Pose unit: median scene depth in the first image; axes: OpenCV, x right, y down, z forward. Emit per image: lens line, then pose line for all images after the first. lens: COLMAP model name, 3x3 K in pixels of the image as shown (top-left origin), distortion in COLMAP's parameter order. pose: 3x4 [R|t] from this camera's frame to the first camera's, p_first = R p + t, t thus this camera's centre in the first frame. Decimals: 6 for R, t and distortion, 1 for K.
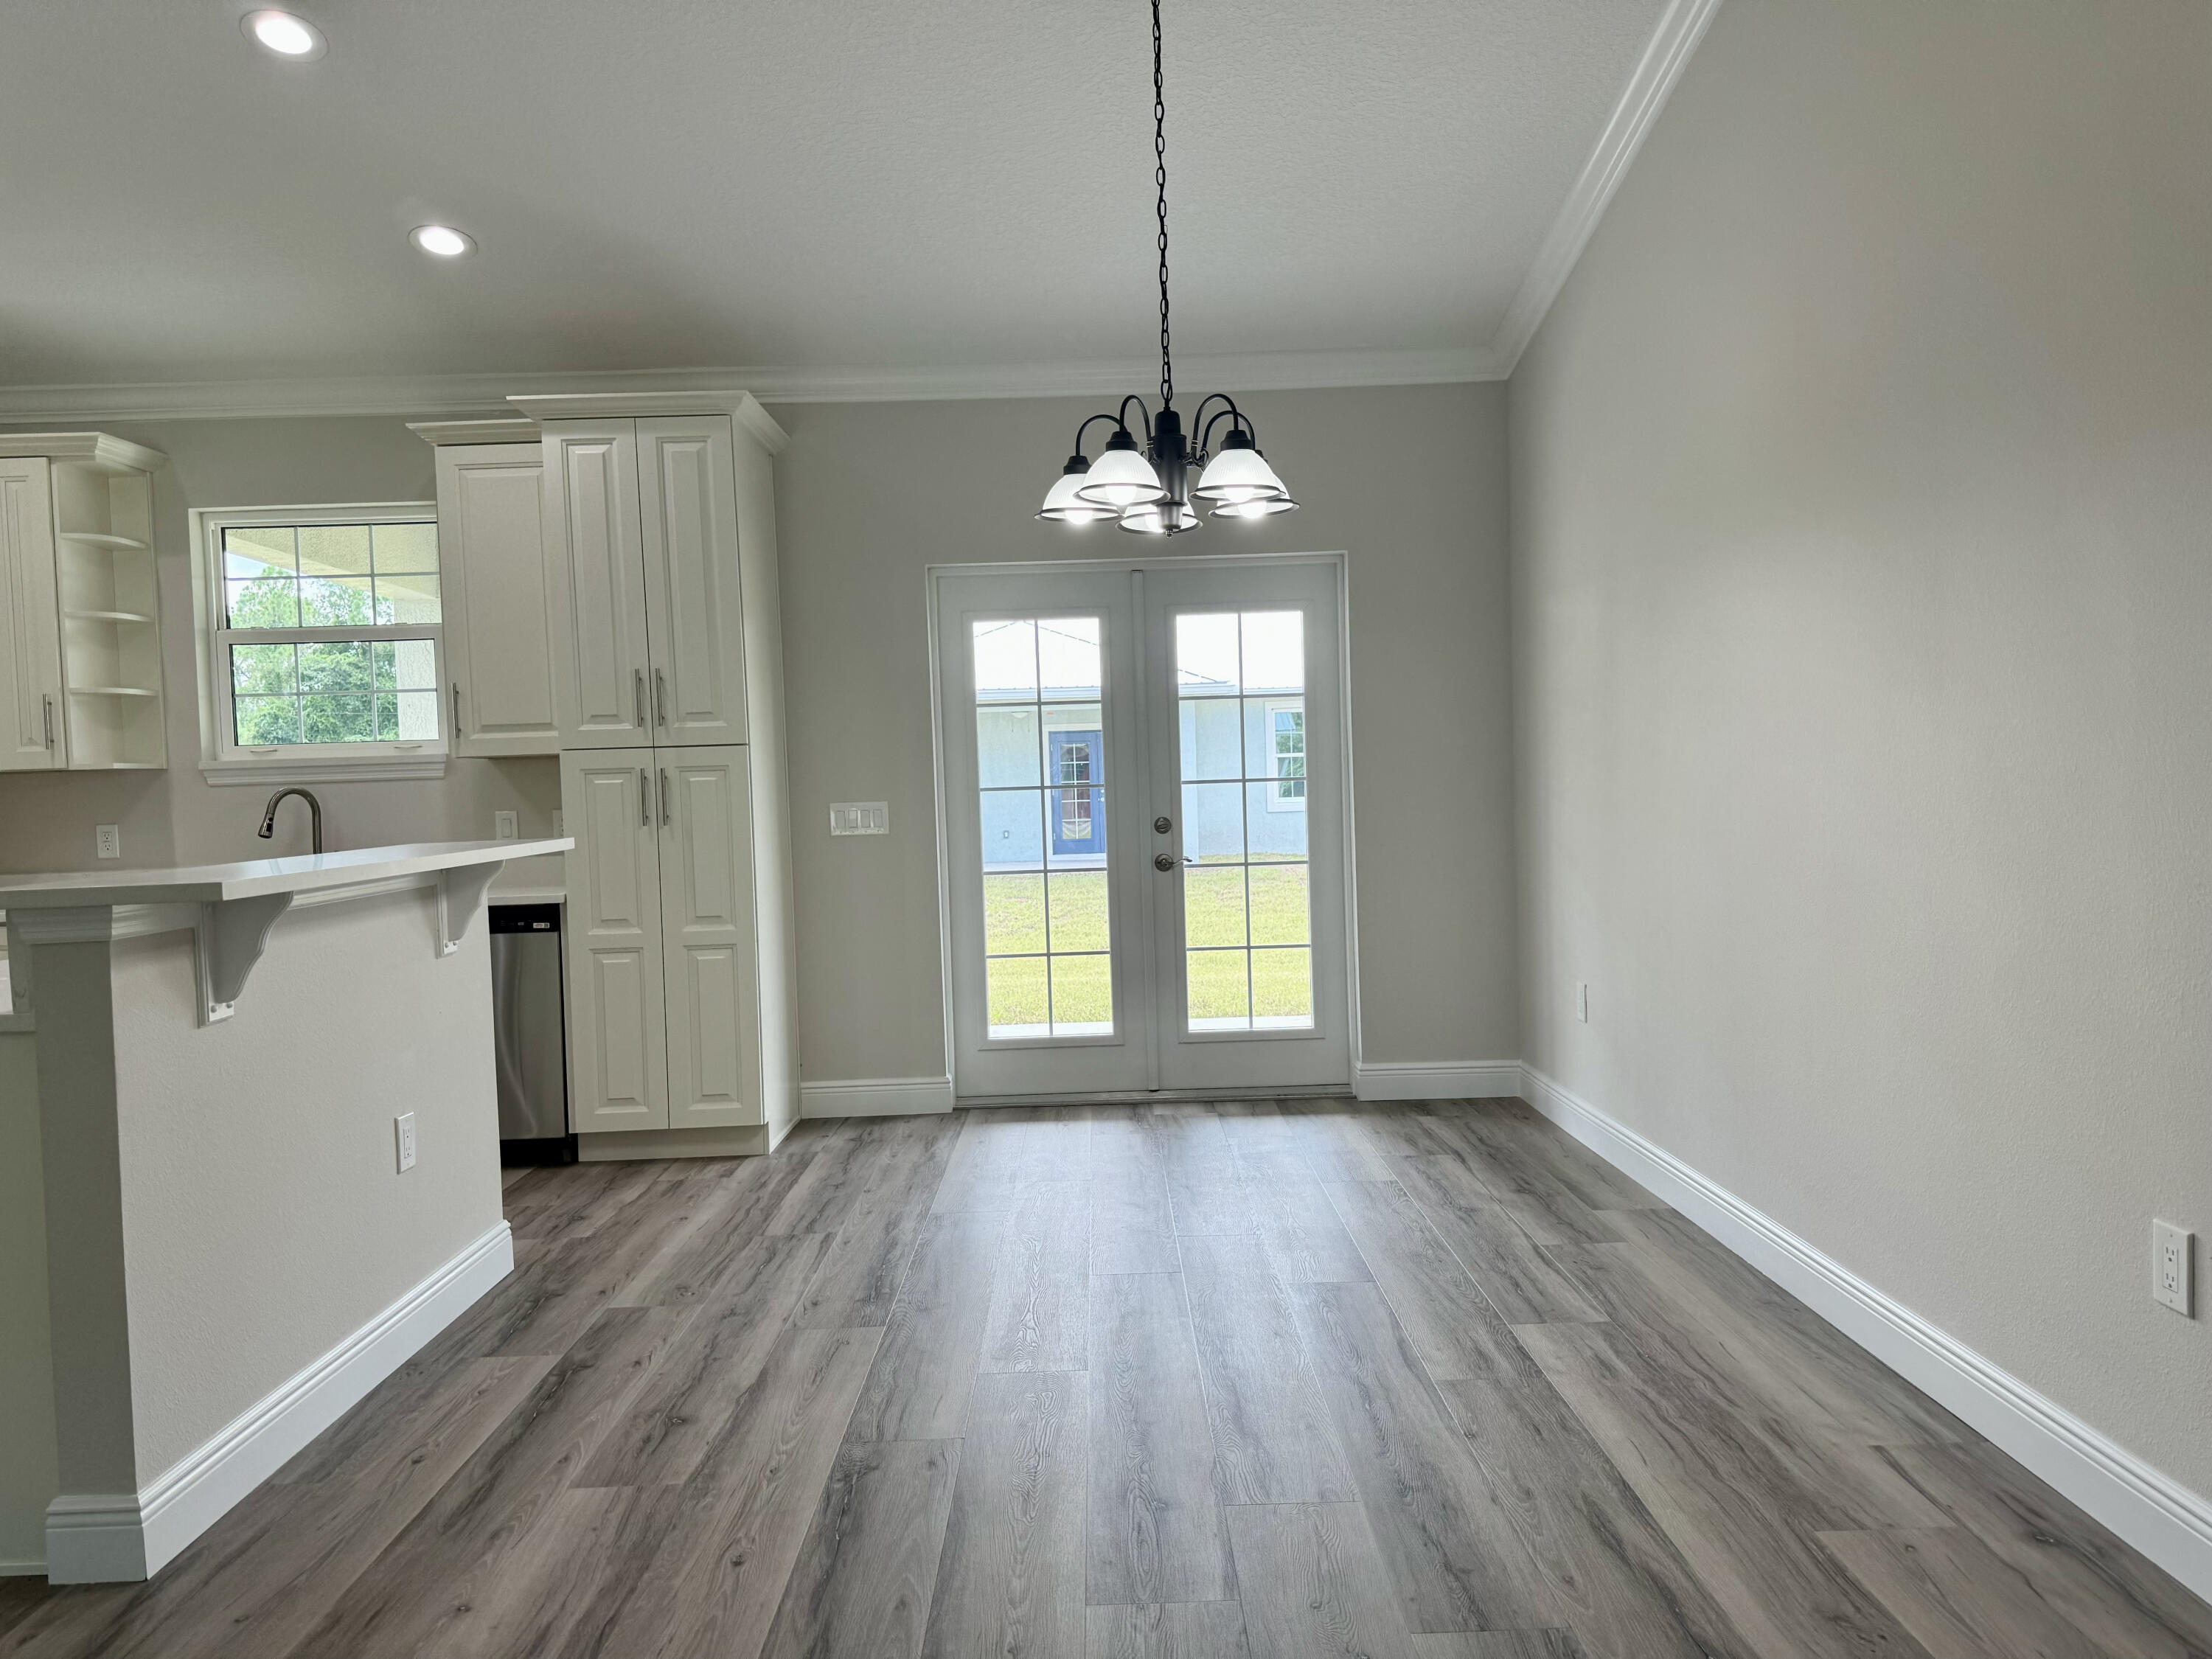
lens RADIAL K [[1588.8, 0, 1116.9], [0, 1588.8, 845.1], [0, 0, 1]] dist [0.040227, -0.038340]
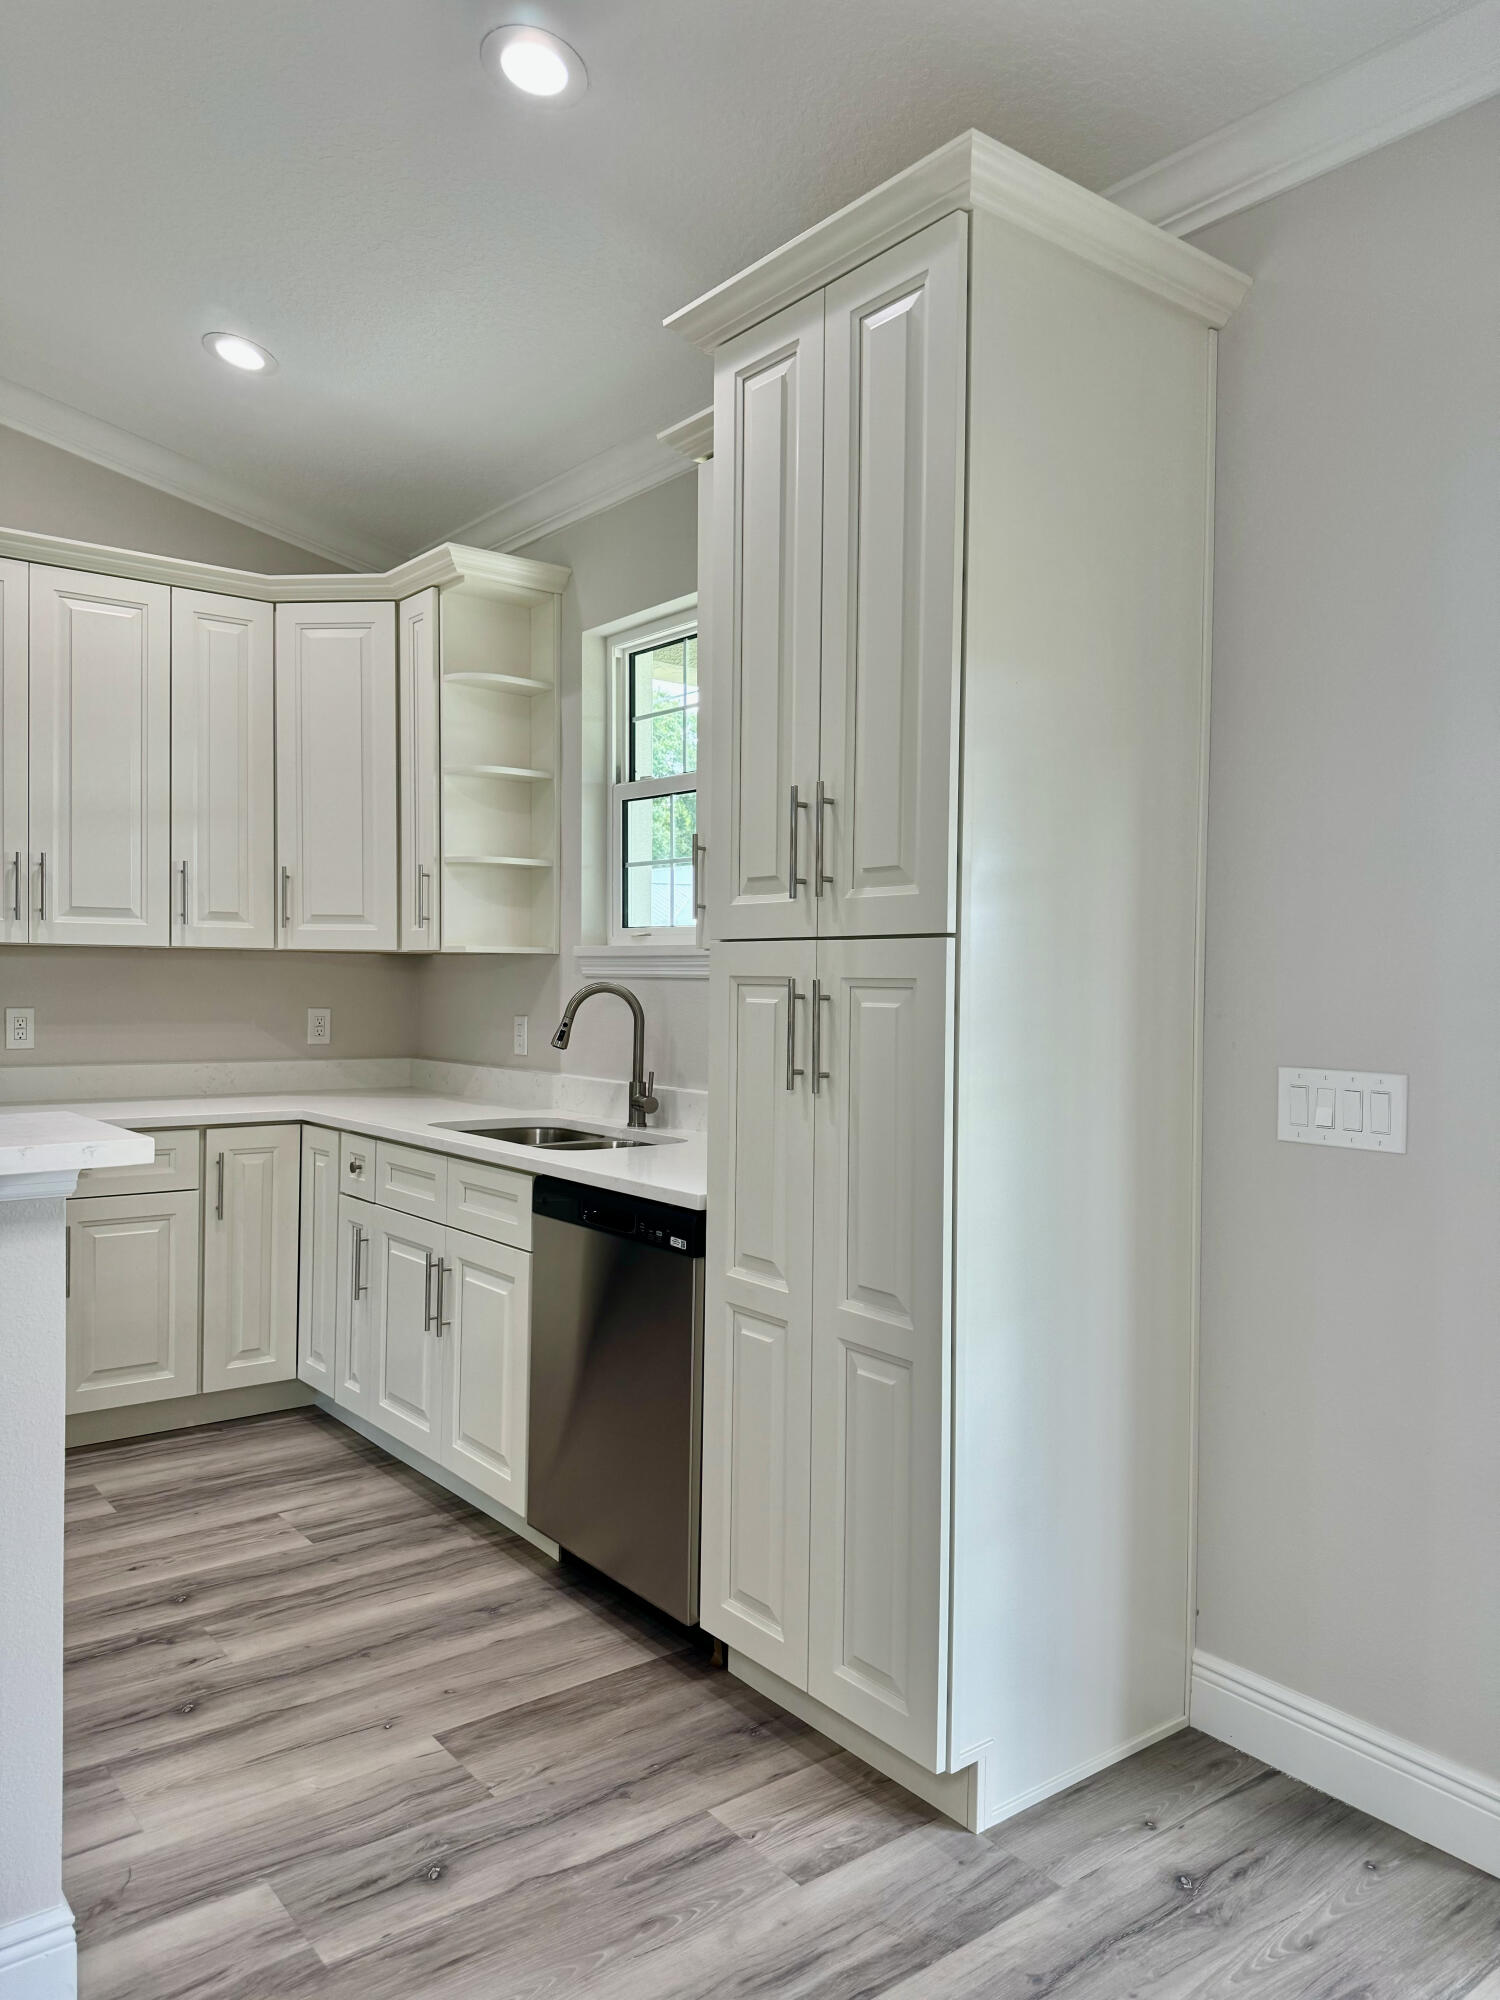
lens RADIAL K [[1436.5, 0, 776.7], [0, 1436.5, 999.0], [0, 0, 1]] dist [0.040227, -0.038340]
pose [[0.606621, 0.050694, -0.793373, 0.065813], [-0.068774, 0.997570, 0.011157, -0.045851], [0.792011, 0.047795, 0.608633, 0.719708]]
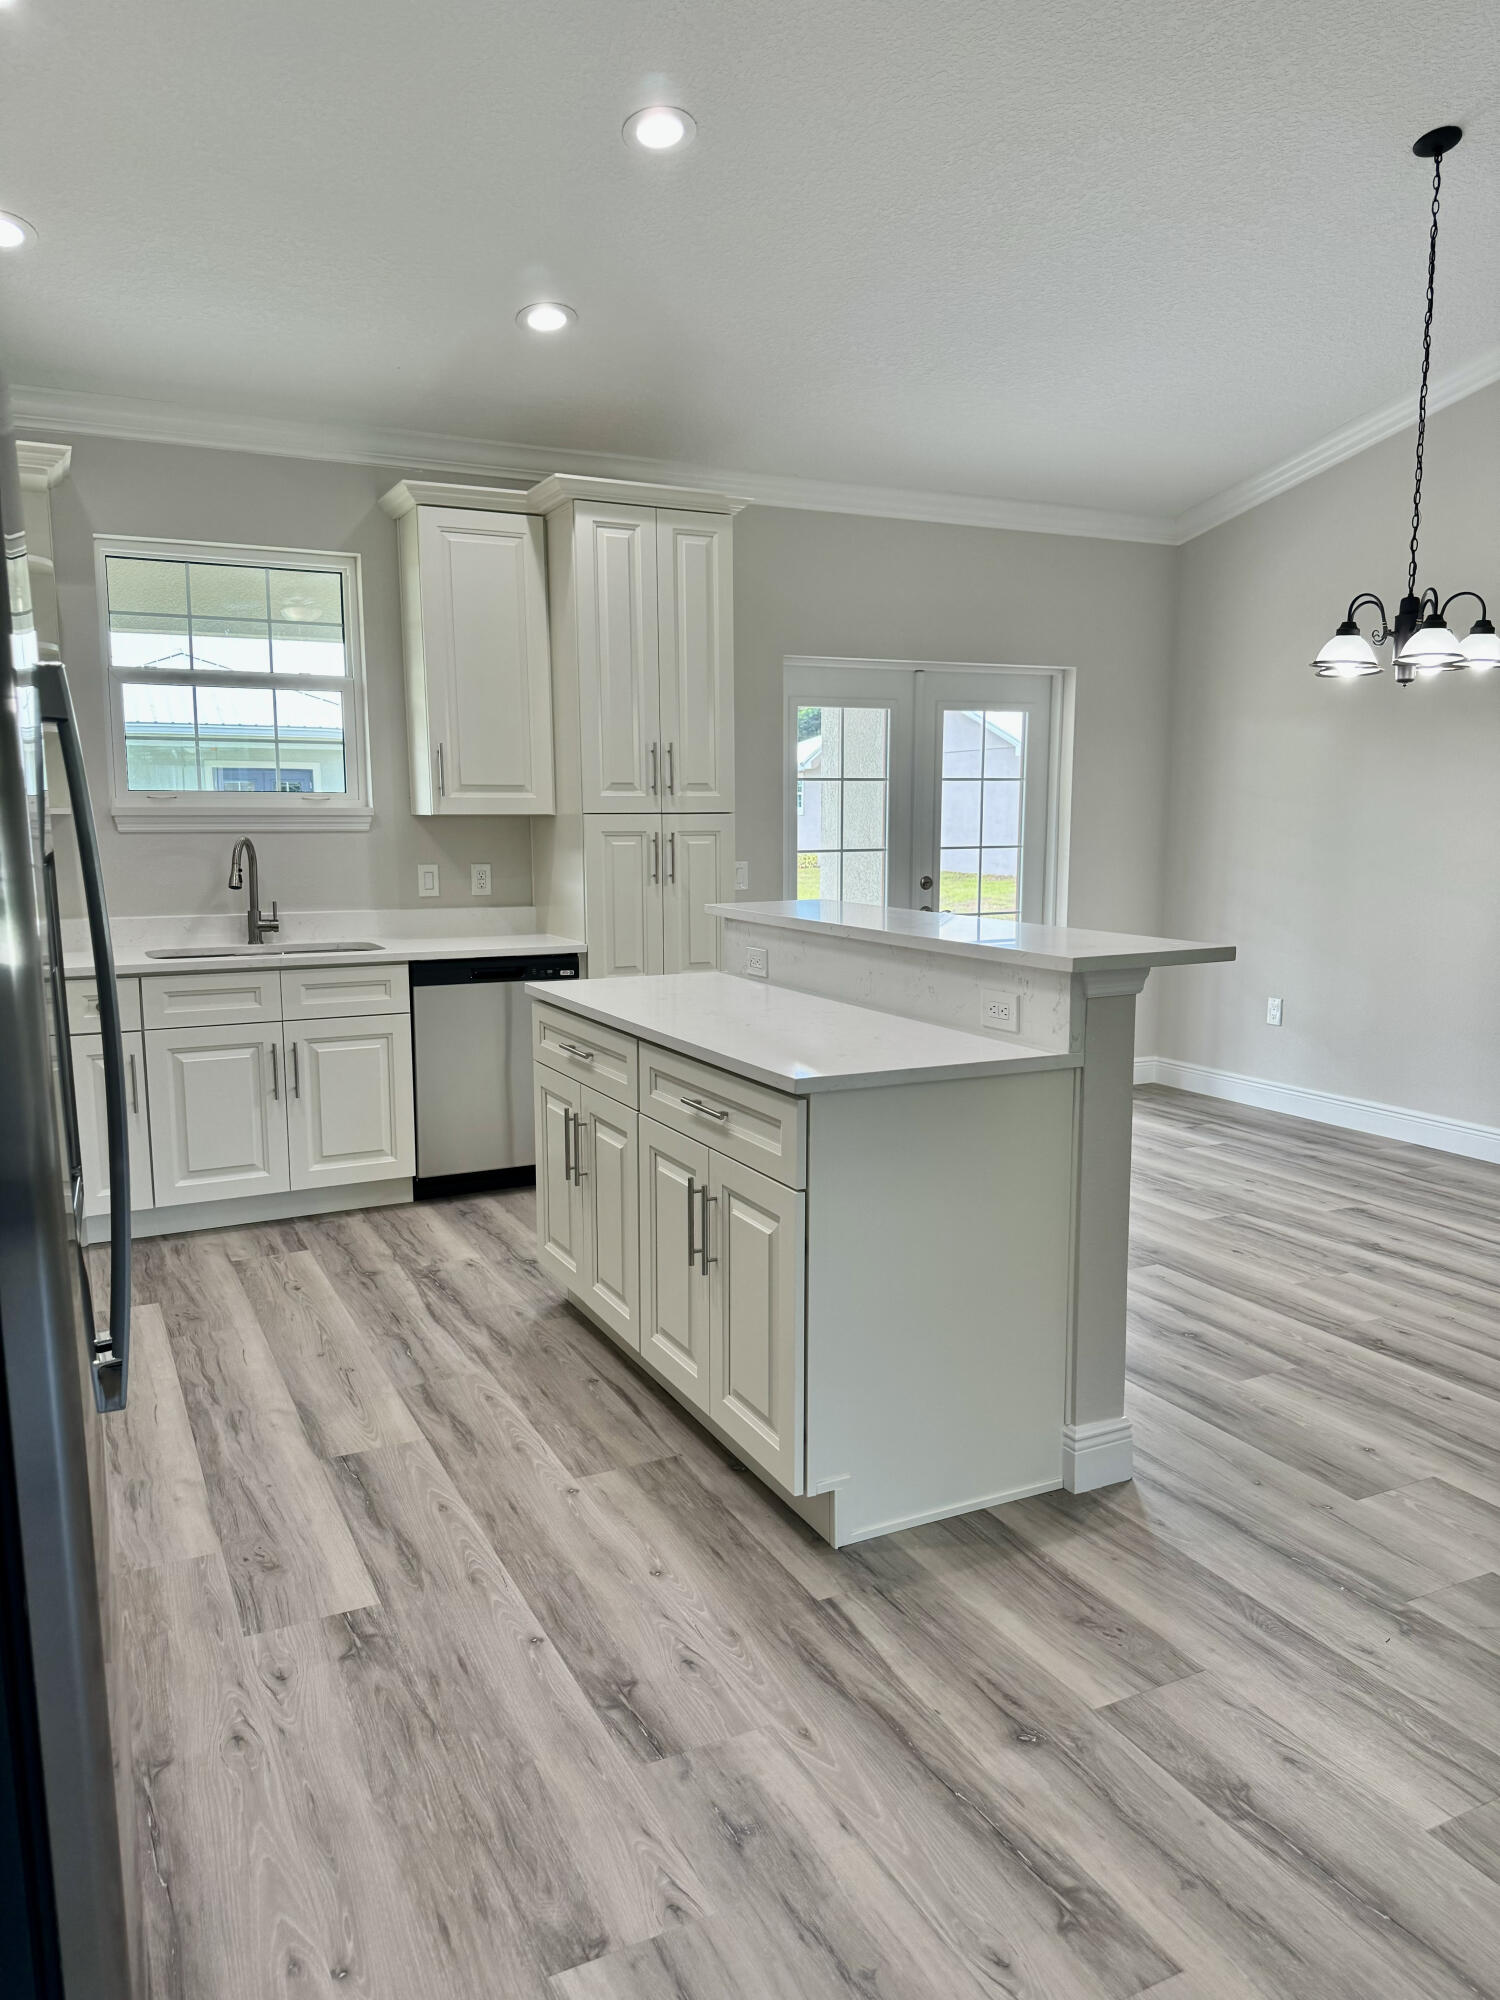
lens RADIAL K [[1436.5, 0, 761.8], [0, 1436.5, 1022.6], [0, 0, 1]] dist [0.040227, -0.038340]
pose [[0.895827, -0.037318, 0.442834, -0.687961], [-0.006730, 0.995215, 0.097480, -0.013592], [-0.444353, -0.090306, 0.891289, 0.054993]]
